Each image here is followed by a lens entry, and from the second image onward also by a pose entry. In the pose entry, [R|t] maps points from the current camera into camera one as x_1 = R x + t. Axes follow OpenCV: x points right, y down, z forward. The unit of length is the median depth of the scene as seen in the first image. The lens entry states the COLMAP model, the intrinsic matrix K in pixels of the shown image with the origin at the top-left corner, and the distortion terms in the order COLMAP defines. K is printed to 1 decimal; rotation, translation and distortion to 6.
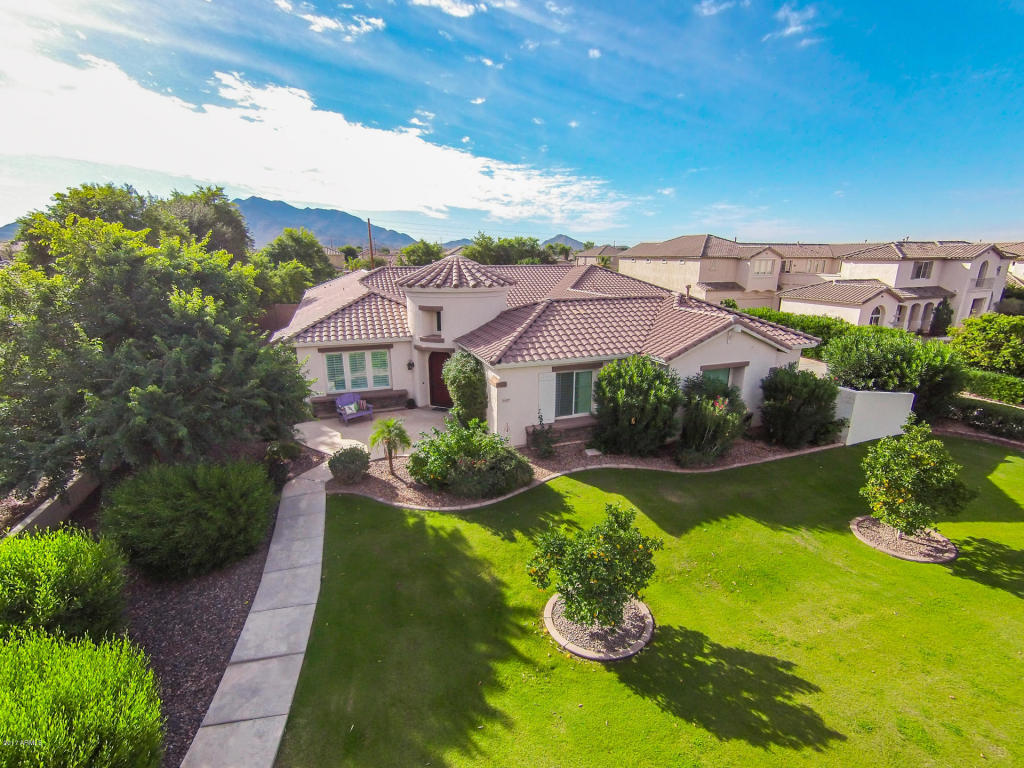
lens RADIAL K [[480.9, 0, 511.6], [0, 480.9, 393.4], [0, 0, 1]] dist [-0.048862, 0.032524]
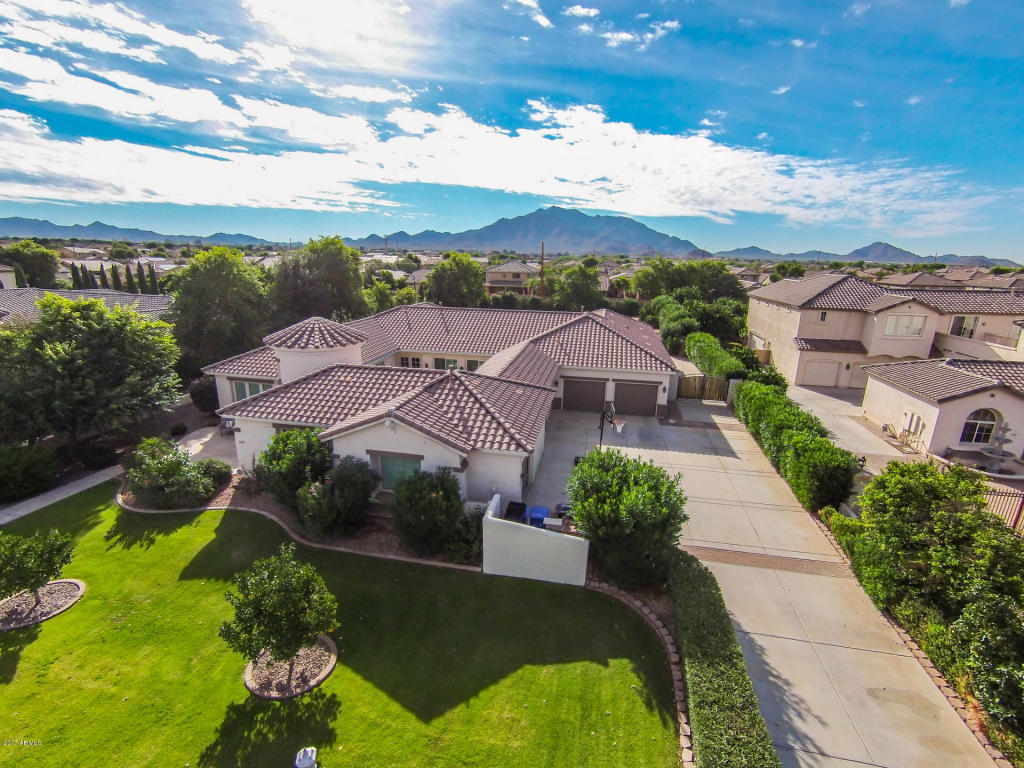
lens RADIAL K [[466.5, 0, 512.1], [0, 466.5, 412.9], [0, 0, 1]] dist [-0.028466, 0.017134]
pose [[0.853769, 0.178244, -0.489191, 0.415446], [-0.161287, 0.983898, 0.077008, -0.095930], [0.495041, 0.013154, 0.868770, 0.095507]]
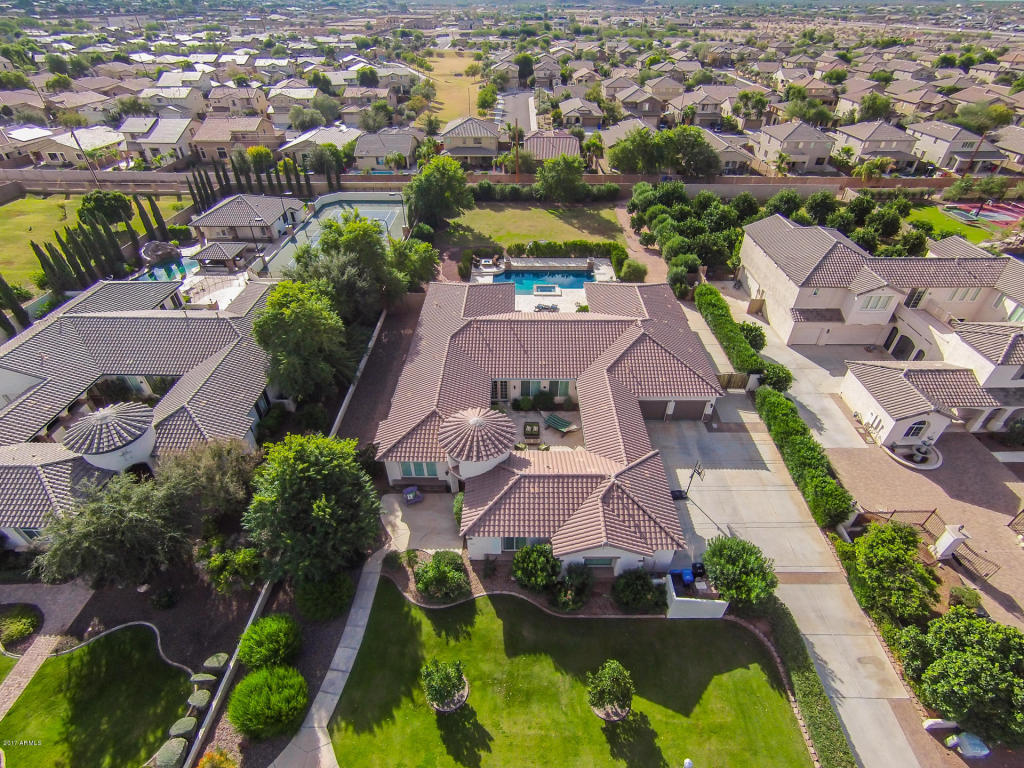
lens RADIAL K [[492.9, 0, 507.8], [0, 492.9, 393.2], [0, 0, 1]] dist [-0.042762, 0.026313]
pose [[0.931001, 0.224115, -0.288113, 0.186007], [-0.096766, 0.912613, 0.397208, -0.446010], [0.351956, -0.341921, 0.871331, -0.144616]]
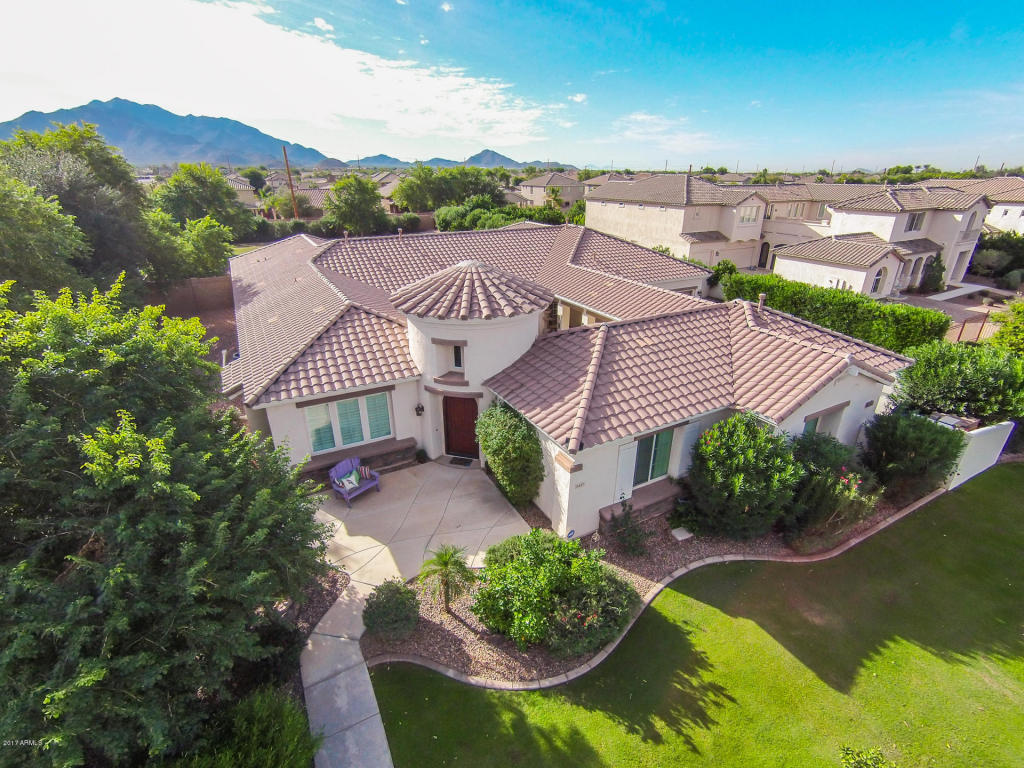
lens RADIAL K [[492.9, 0, 507.8], [0, 492.9, 393.2], [0, 0, 1]] dist [-0.042762, 0.026313]
pose [[0.990807, -0.056612, 0.122865, -0.072076], [0.038530, 0.988703, 0.144849, -0.084166], [-0.129677, -0.138784, 0.981796, 0.093036]]
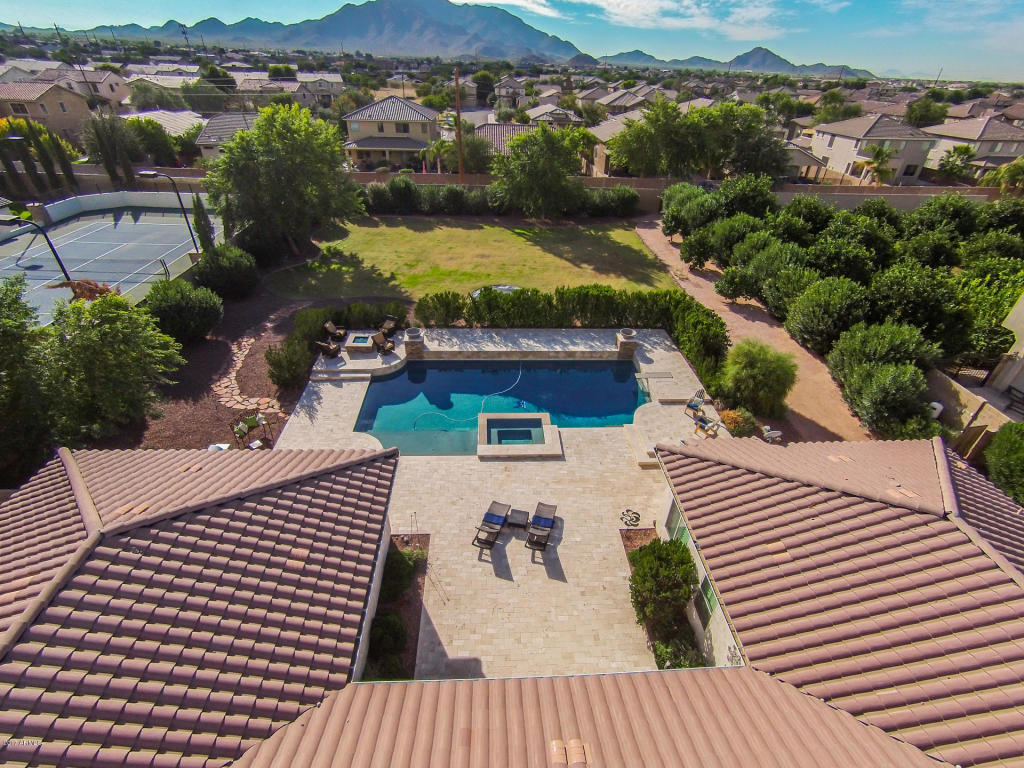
lens RADIAL K [[480.9, 0, 511.6], [0, 480.9, 393.4], [0, 0, 1]] dist [-0.048862, 0.032524]
pose [[0.953469, 0.193712, -0.231026, -0.070248], [-0.112149, 0.939169, 0.324629, -0.358492], [0.279857, -0.283614, 0.917193, 0.746281]]
